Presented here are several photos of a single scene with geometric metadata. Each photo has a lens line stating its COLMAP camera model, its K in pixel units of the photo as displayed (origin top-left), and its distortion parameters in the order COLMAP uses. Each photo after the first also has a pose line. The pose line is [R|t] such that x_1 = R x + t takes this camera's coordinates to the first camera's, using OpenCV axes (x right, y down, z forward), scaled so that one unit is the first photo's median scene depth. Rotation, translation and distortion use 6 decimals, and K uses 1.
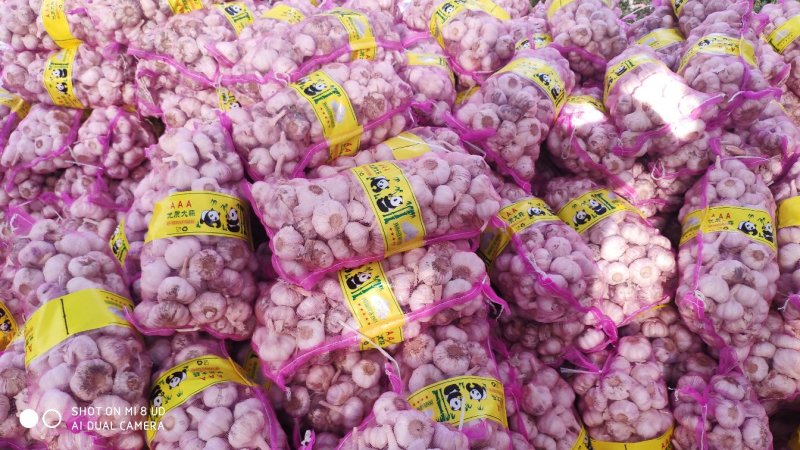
lens RADIAL K [[614.0, 0, 398.8], [0, 614.0, 230.8], [0, 0, 1]] dist [-0.001653, -0.005370]
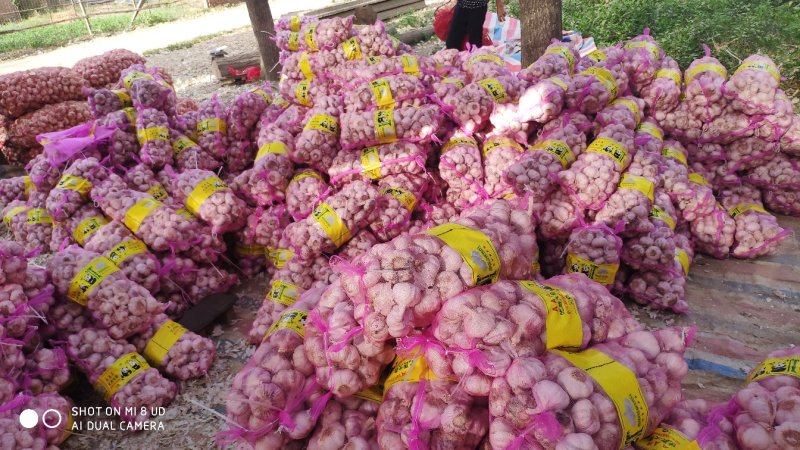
lens RADIAL K [[614.0, 0, 398.8], [0, 614.0, 230.8], [0, 0, 1]] dist [-0.001653, -0.005370]
pose [[0.902466, 0.110853, -0.416252, 0.814158], [-0.169035, 0.979946, -0.105509, 0.466418], [0.396209, 0.165580, 0.903107, -0.850608]]
